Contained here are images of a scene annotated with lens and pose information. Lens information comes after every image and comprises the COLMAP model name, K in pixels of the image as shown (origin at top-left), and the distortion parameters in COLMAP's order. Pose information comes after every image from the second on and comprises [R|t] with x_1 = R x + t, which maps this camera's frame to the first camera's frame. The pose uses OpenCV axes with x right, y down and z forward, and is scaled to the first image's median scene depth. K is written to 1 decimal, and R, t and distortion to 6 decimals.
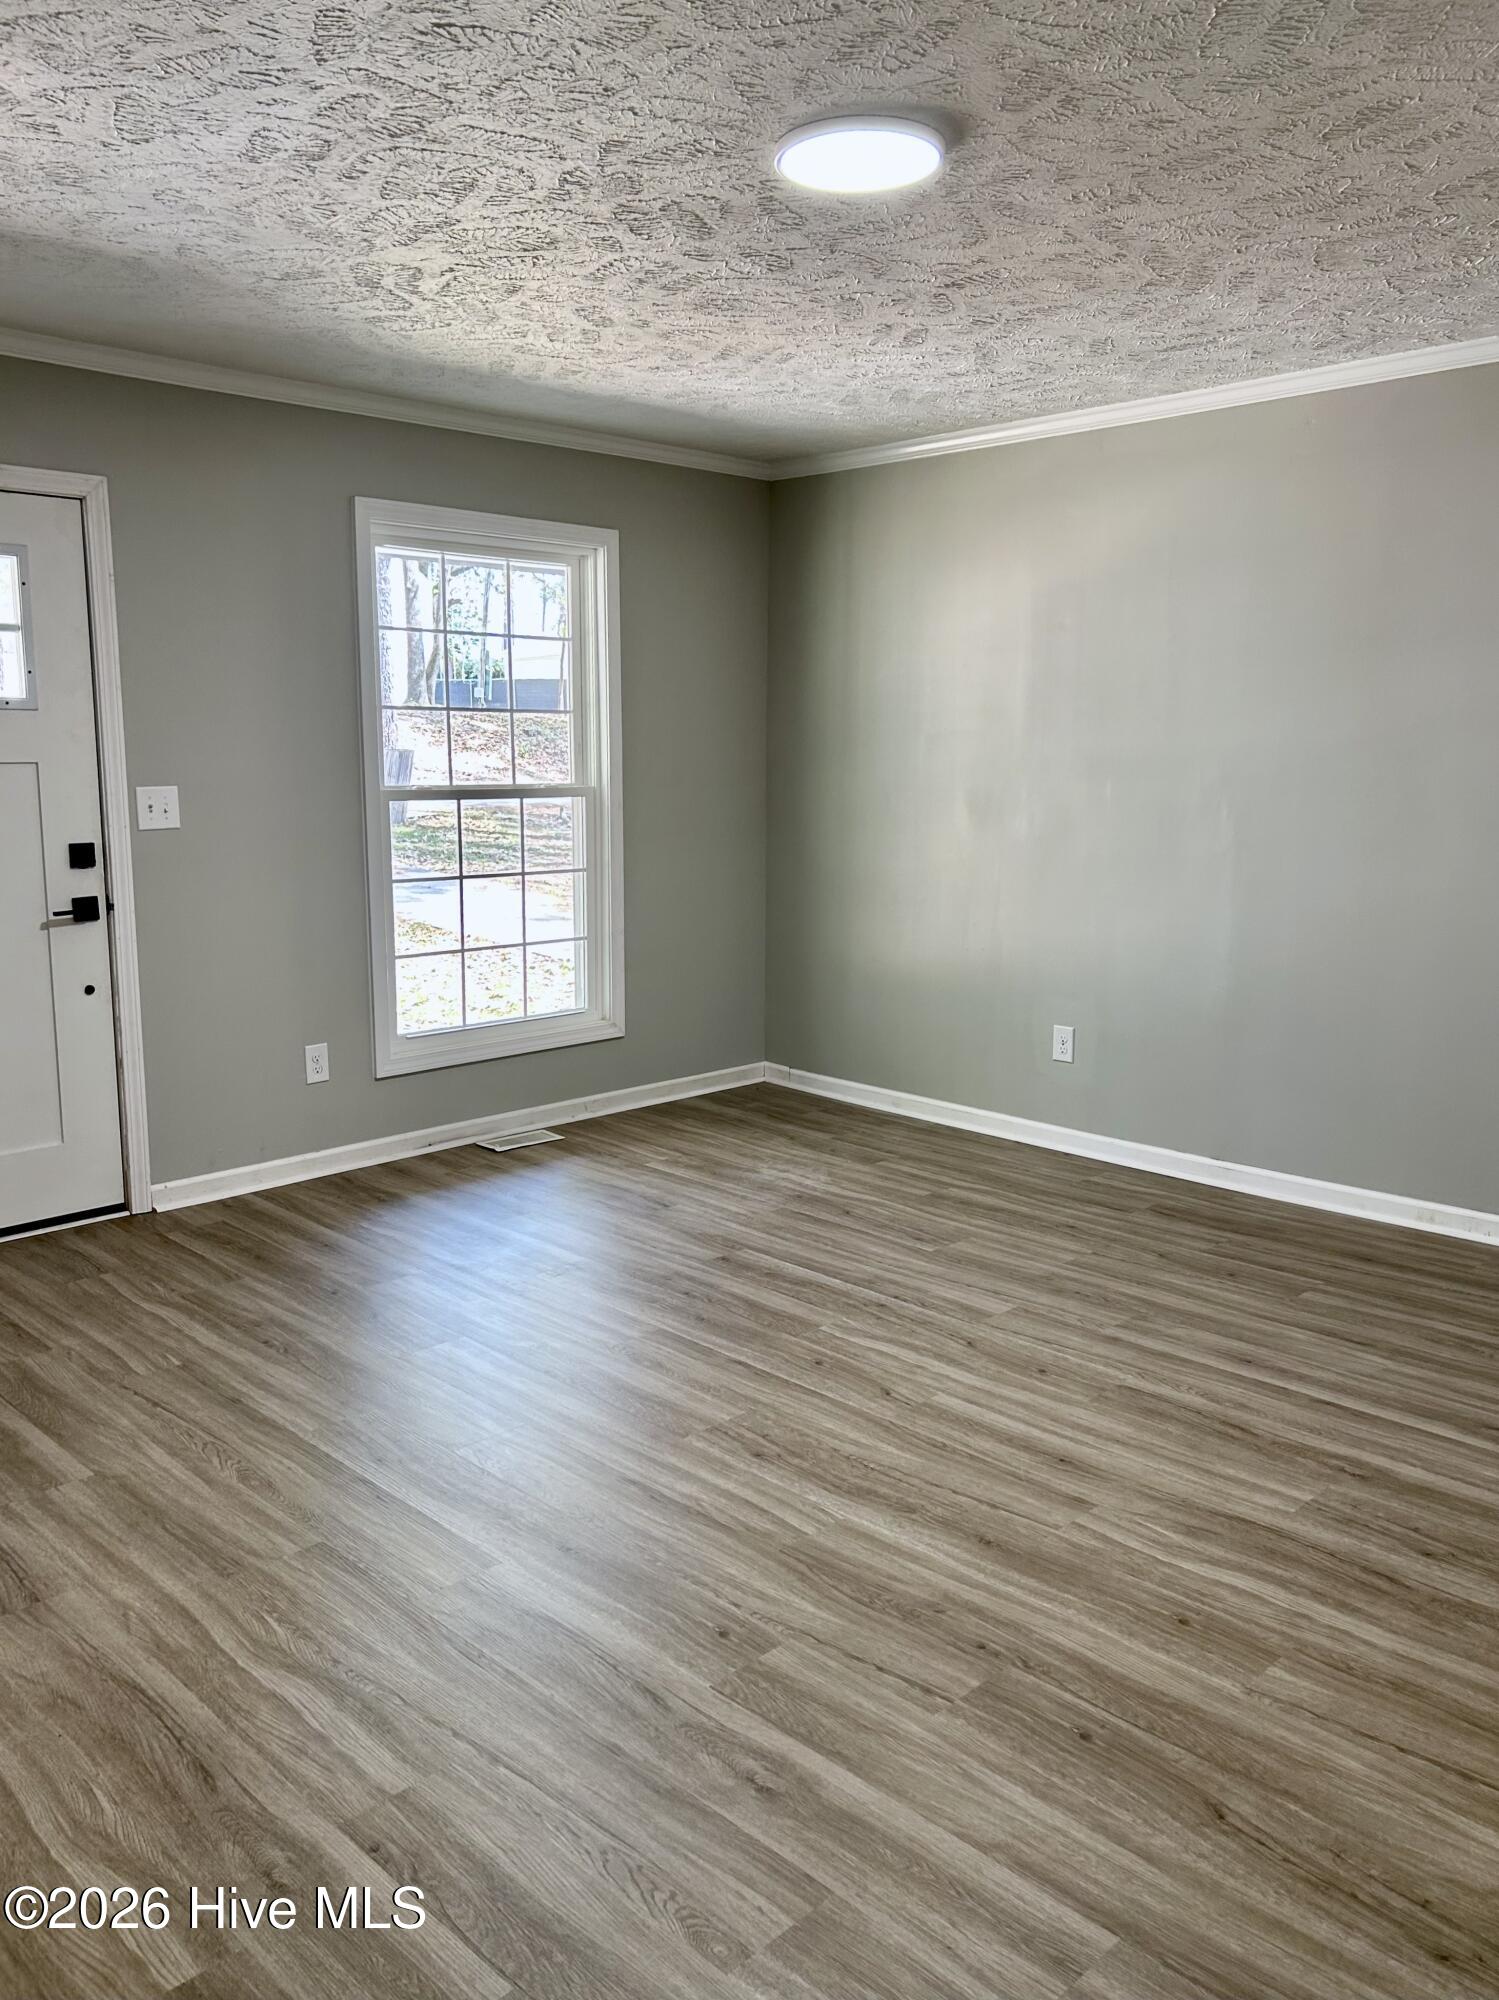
lens RADIAL K [[1542.3, 0, 719.8], [0, 1542.3, 994.9], [0, 0, 1]] dist [0.059976, -0.068299]
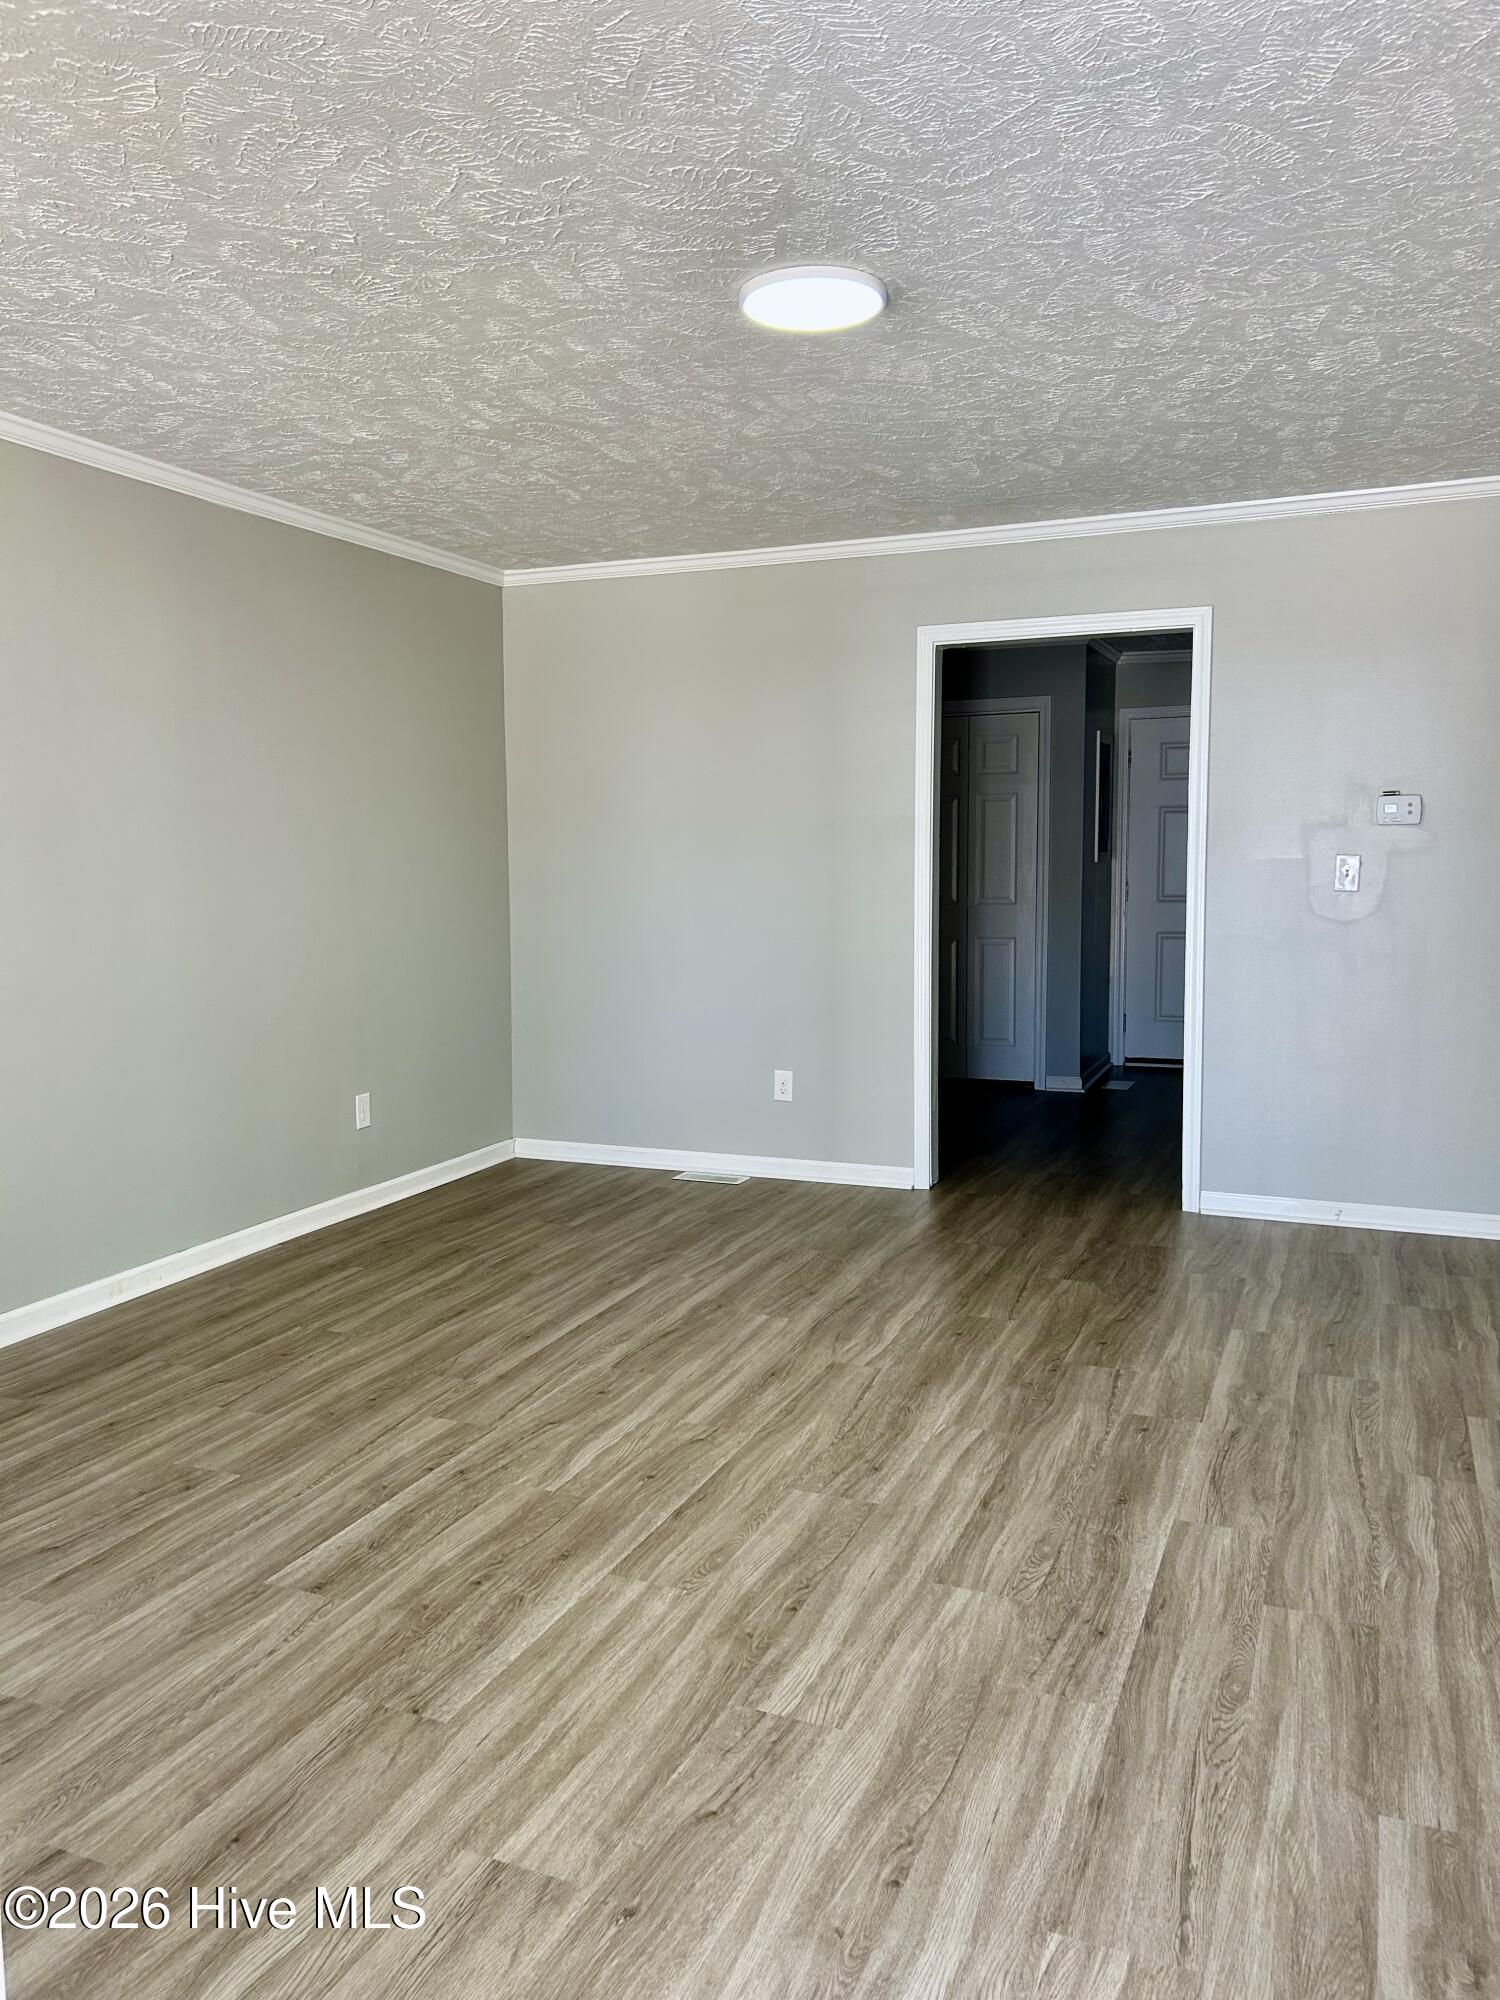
lens RADIAL K [[1542.3, 0, 720.3], [0, 1542.3, 994.9], [0, 0, 1]] dist [0.059976, -0.068299]
pose [[-0.397413, -0.079641, 0.914177, -0.827915], [0.153135, 0.976501, 0.151642, -0.186359], [-0.904772, 0.200257, -0.375878, 1.348913]]
